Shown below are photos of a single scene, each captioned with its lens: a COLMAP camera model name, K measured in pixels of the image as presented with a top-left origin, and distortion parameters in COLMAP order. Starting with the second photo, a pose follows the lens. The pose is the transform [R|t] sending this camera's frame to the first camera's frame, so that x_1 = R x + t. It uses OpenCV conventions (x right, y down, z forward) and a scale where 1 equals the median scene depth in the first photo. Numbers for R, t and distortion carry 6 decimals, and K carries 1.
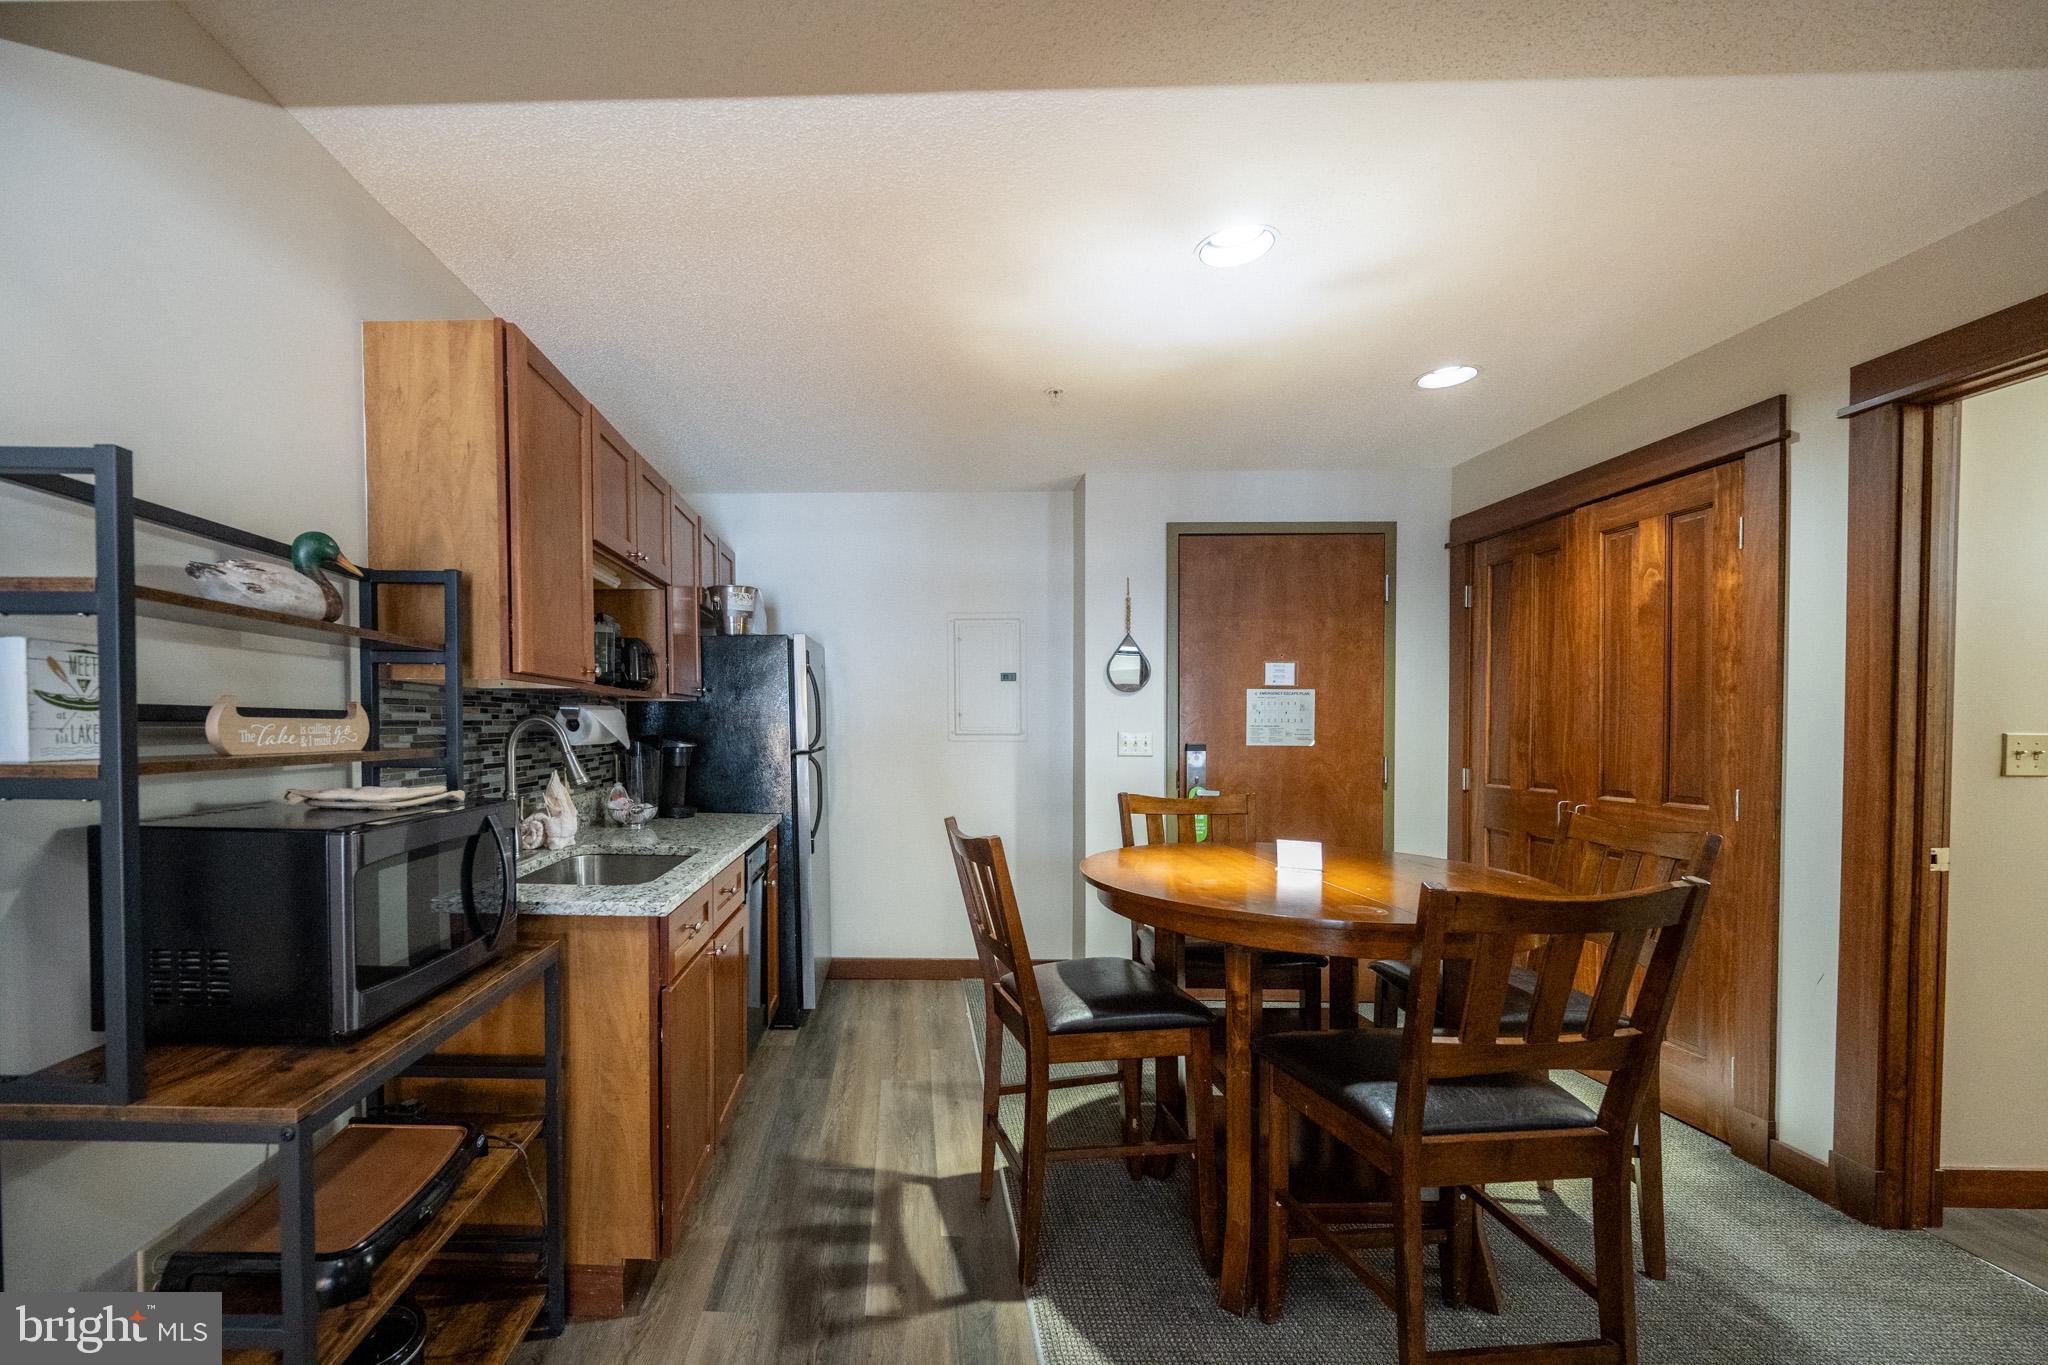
lens RADIAL K [[893.7, 0, 936.9], [0, 893.7, 753.7], [0, 0, 1]] dist [-0.000464, -0.001804]
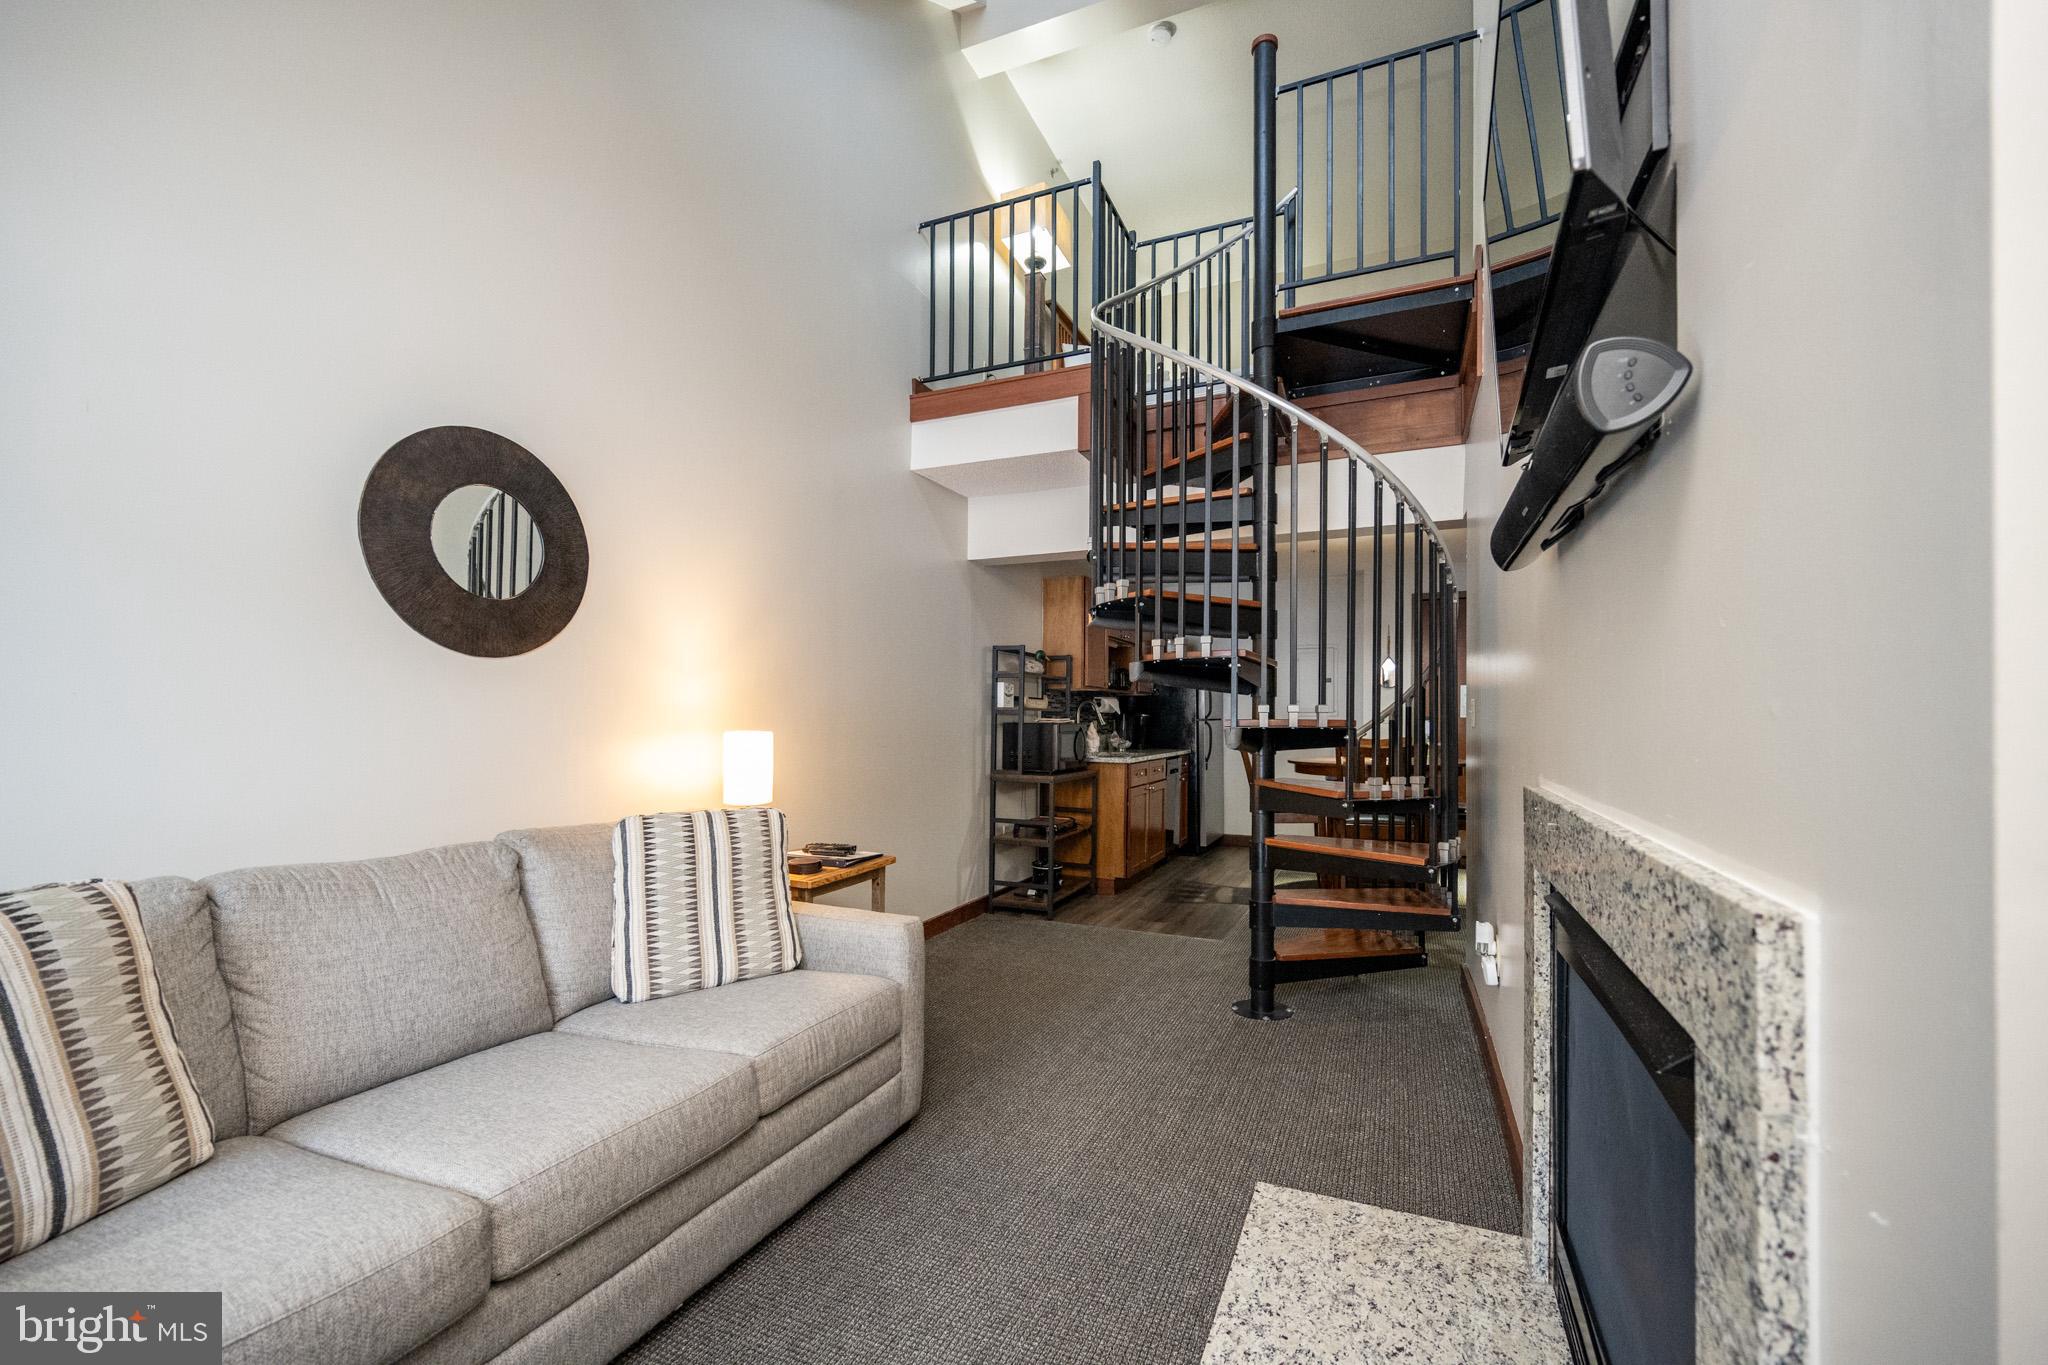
lens RADIAL K [[841.3, 0, 1037.3], [0, 841.3, 705.6], [0, 0, 1]] dist [0.000710, -0.000643]
pose [[0.906466, -0.004498, -0.422255, 0.454955], [-0.016316, 0.998823, -0.045667, 0.083687], [0.421963, 0.048285, 0.905326, -1.267036]]
